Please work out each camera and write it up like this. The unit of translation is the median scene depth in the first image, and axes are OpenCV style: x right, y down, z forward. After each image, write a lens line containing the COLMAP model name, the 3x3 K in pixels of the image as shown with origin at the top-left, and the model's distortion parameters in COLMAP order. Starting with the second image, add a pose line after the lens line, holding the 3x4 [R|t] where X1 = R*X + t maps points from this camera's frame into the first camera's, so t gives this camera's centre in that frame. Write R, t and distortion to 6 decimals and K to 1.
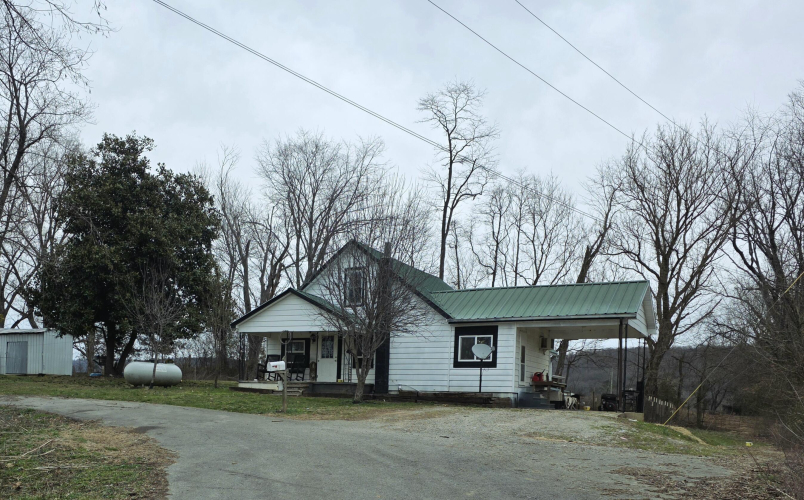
lens RADIAL K [[636.9, 0, 402.0], [0, 636.9, 250.0], [0, 0, 1]] dist [-0.005211, -0.001077]
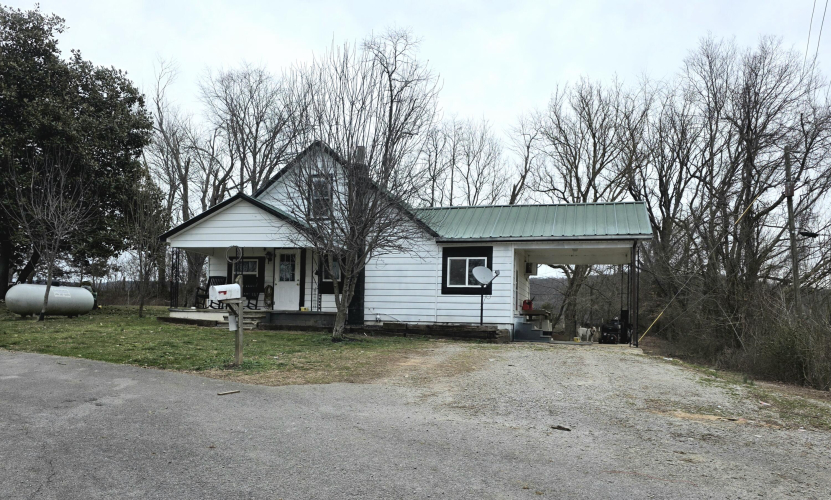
lens RADIAL K [[522.5, 0, 415.5], [0, 522.5, 250.0], [0, 0, 1]] dist [0.003634, -0.003495]
pose [[0.985673, 0.021405, 0.167305, -0.057208], [-0.038430, 0.994326, 0.099196, 0.048139], [-0.164233, -0.104205, 0.980902, 0.270707]]
